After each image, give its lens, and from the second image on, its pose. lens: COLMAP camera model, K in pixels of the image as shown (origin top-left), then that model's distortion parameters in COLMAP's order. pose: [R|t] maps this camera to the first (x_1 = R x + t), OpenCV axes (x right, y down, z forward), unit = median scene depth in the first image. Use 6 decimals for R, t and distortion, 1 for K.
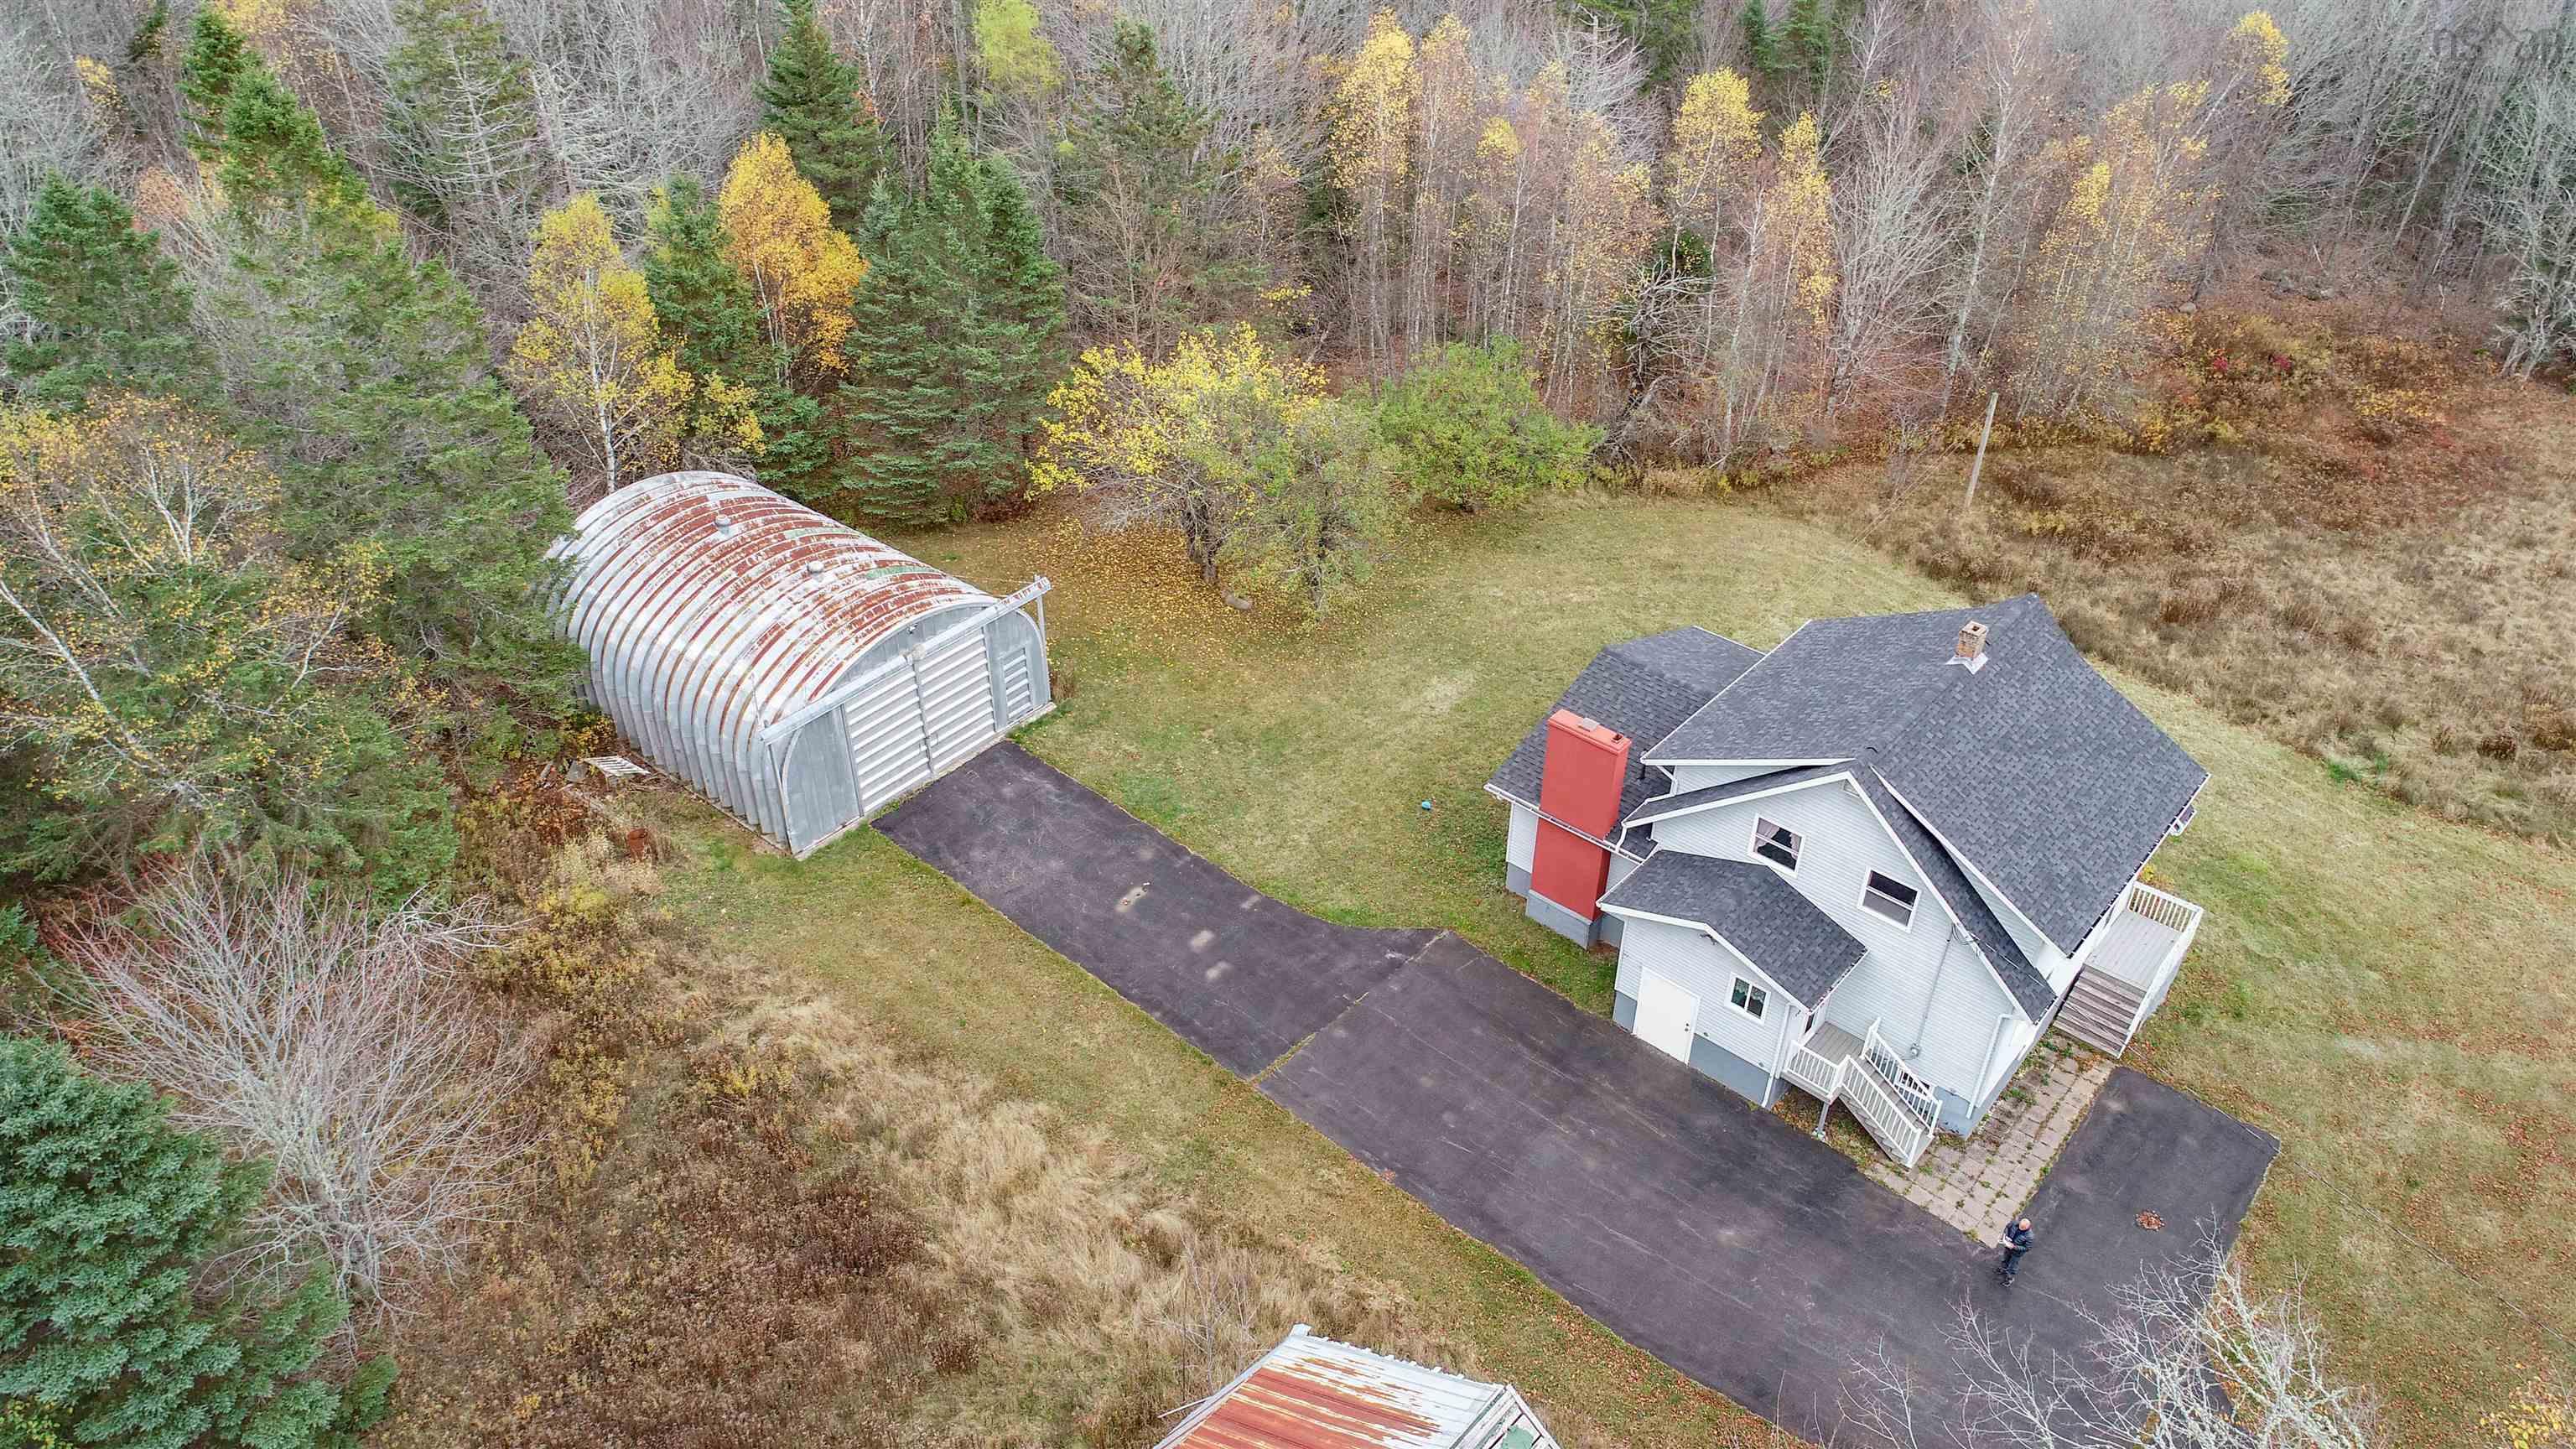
lens RADIAL K [[1720.7, 0, 1288.0], [0, 1720.7, 724.5], [0, 0, 1]] dist [-0.000946, -0.000100]
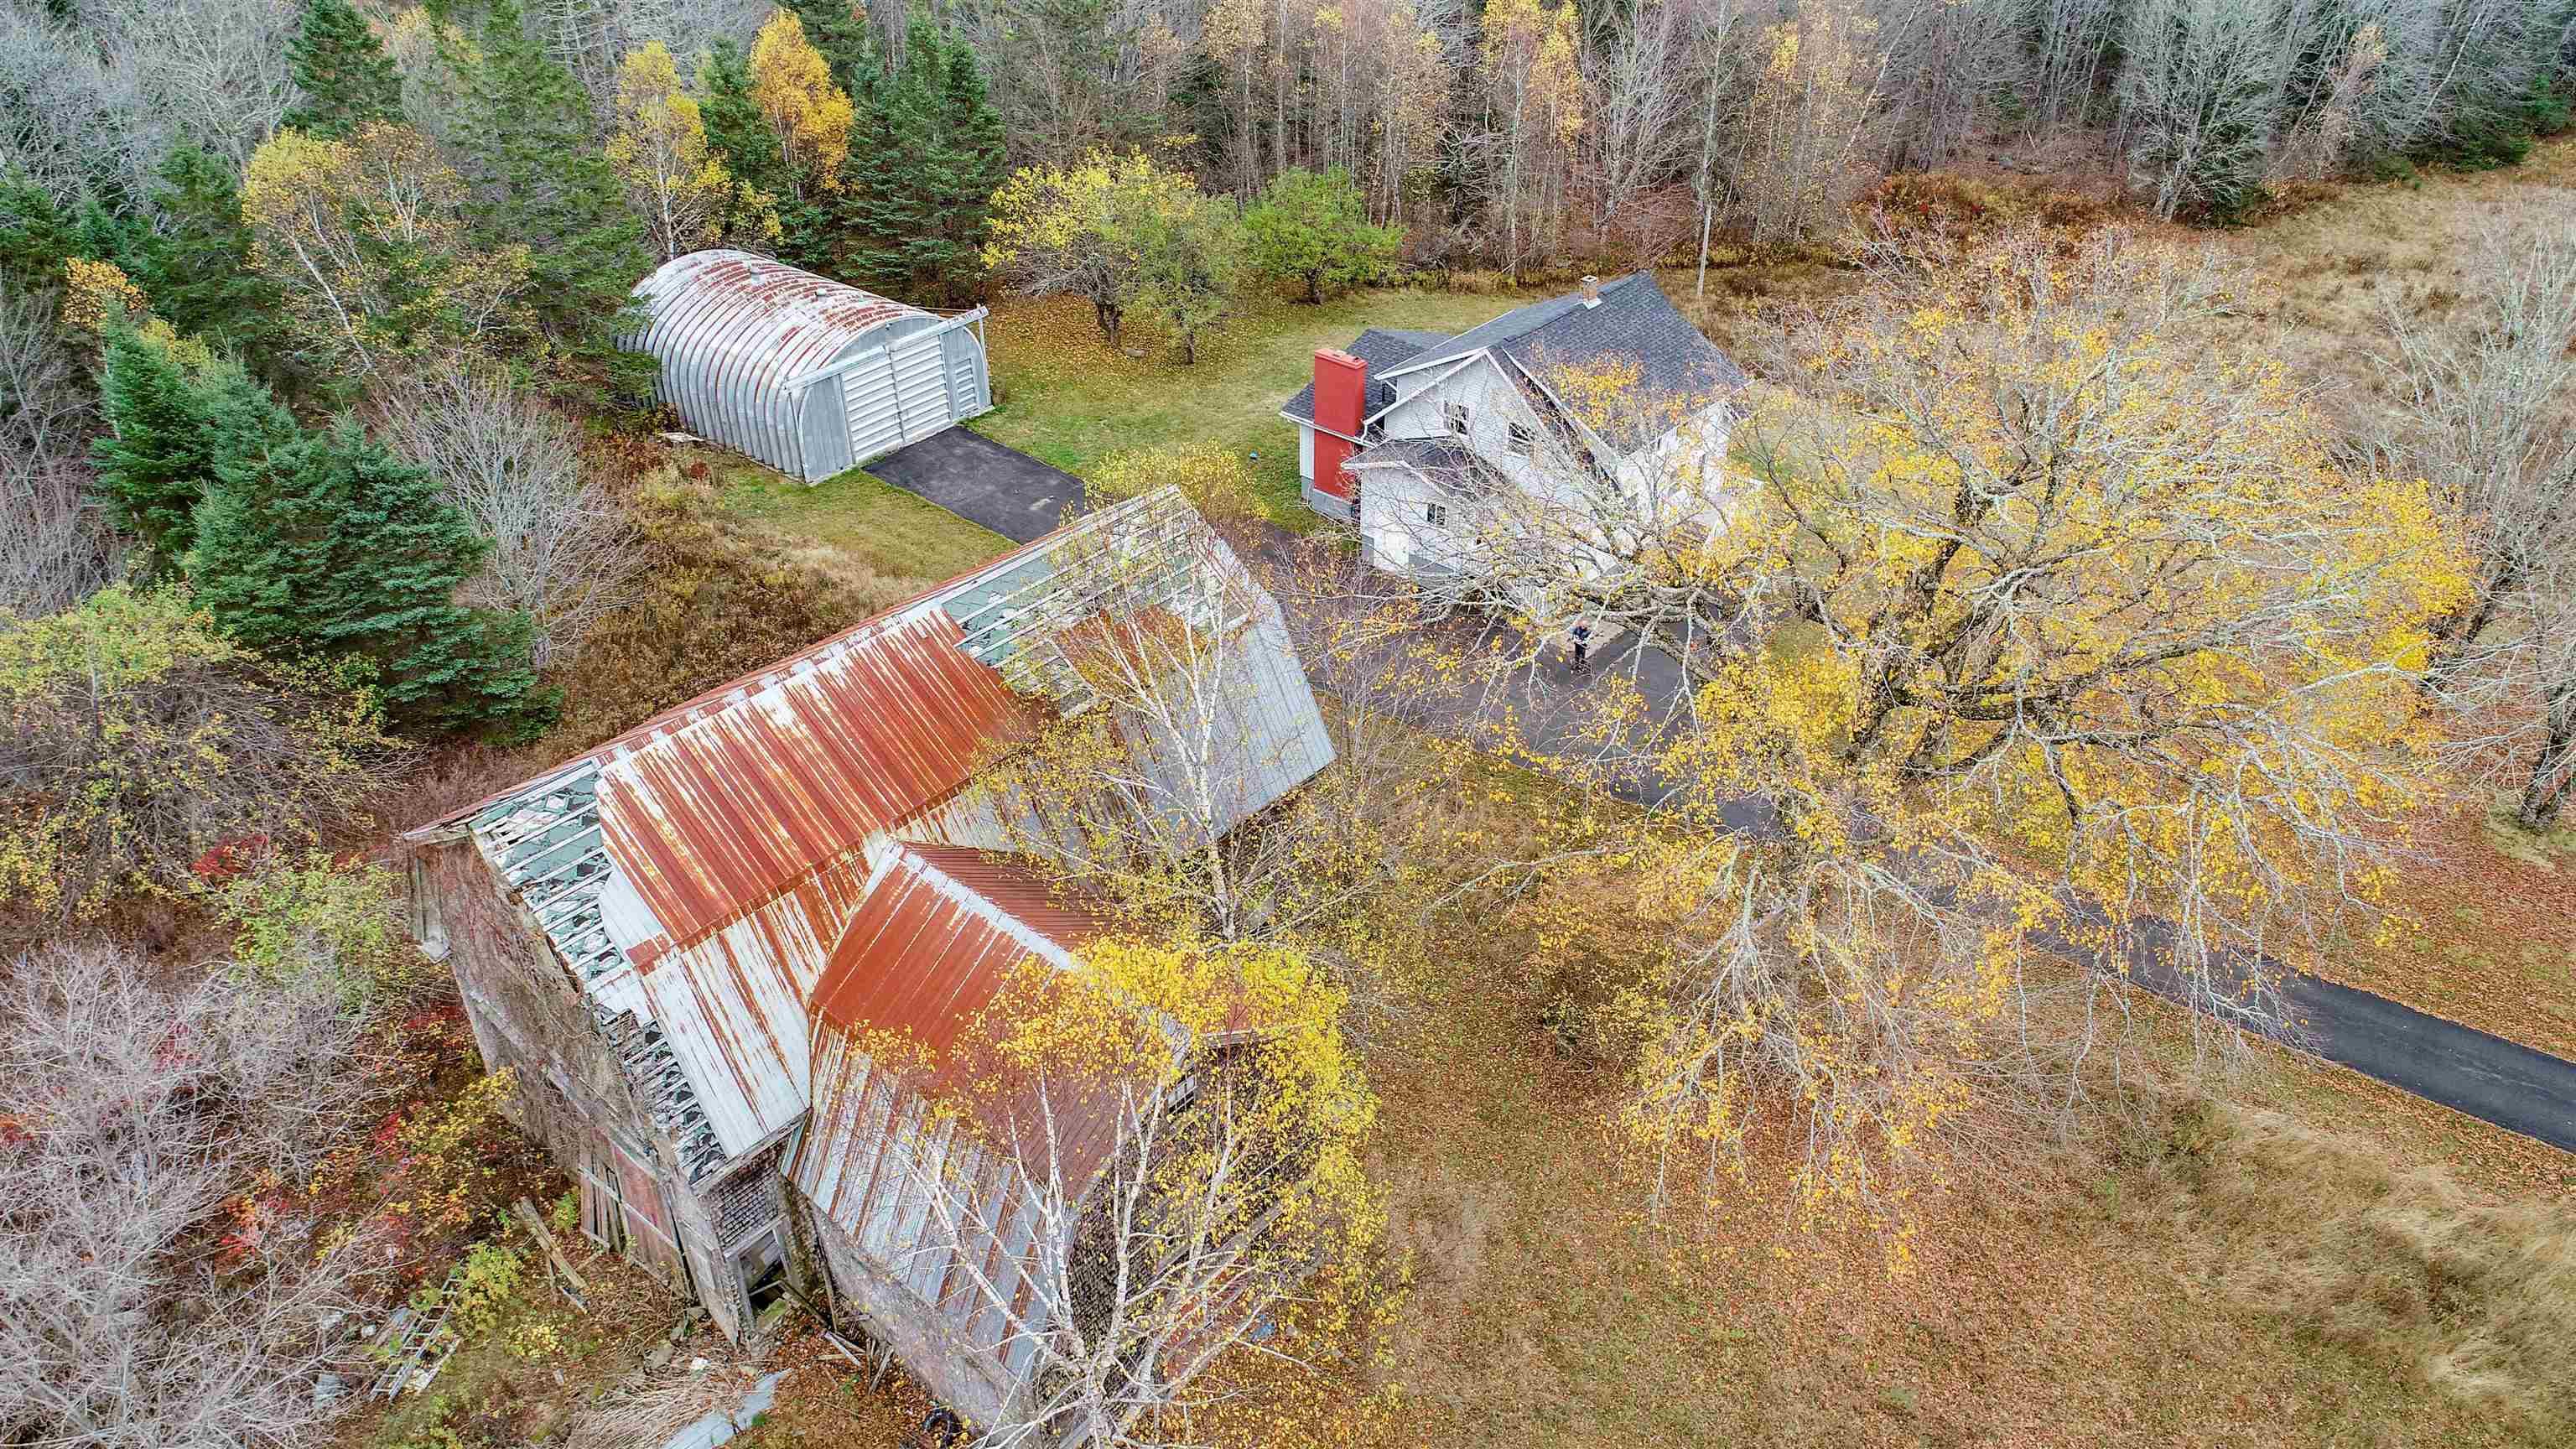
lens RADIAL K [[1720.7, 0, 1288.0], [0, 1720.7, 724.5], [0, 0, 1]] dist [-0.000946, -0.000100]
pose [[0.999949, -0.009618, -0.003063, 0.108292], [0.009558, 0.999774, -0.019010, 0.287068], [0.003245, 0.018980, 0.999815, -0.399020]]
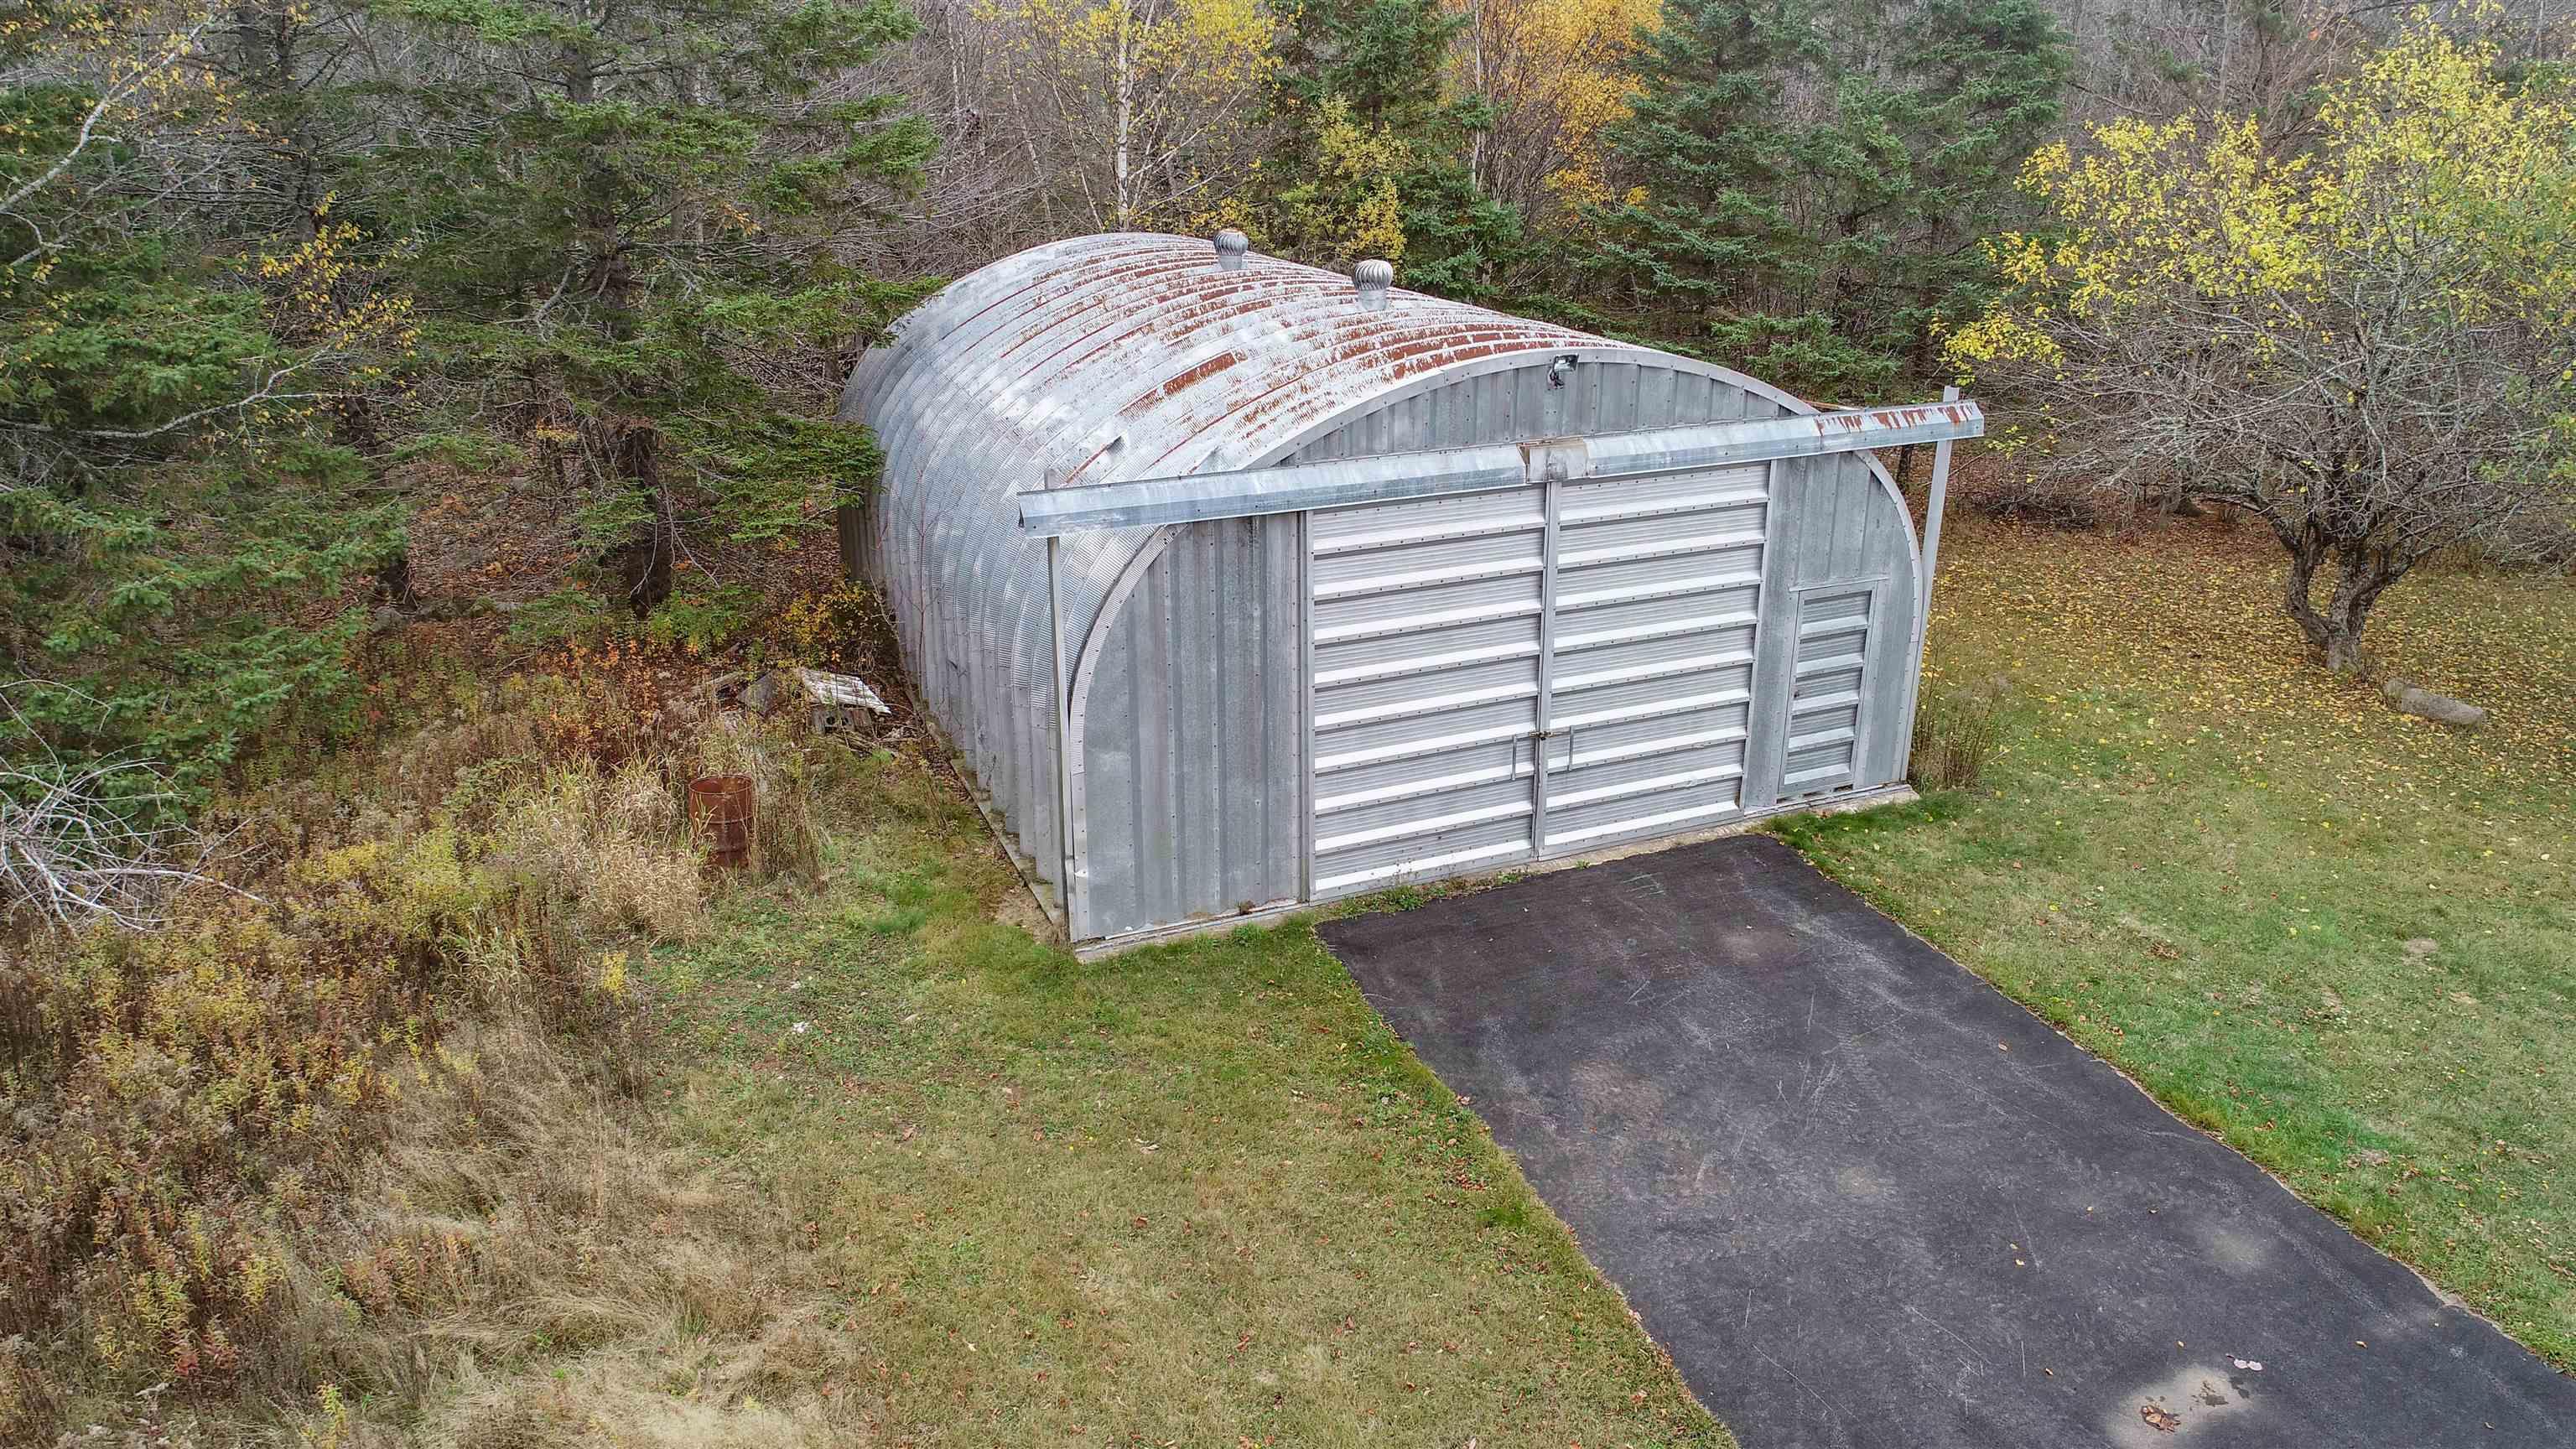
lens RADIAL K [[1720.7, 0, 1288.0], [0, 1720.7, 724.5], [0, 0, 1]] dist [-0.000946, -0.000100]
pose [[0.883847, 0.160665, -0.439319, -0.100597], [-0.263388, 0.947069, -0.183542, 0.080303], [0.386577, 0.277934, 0.879381, 0.658582]]
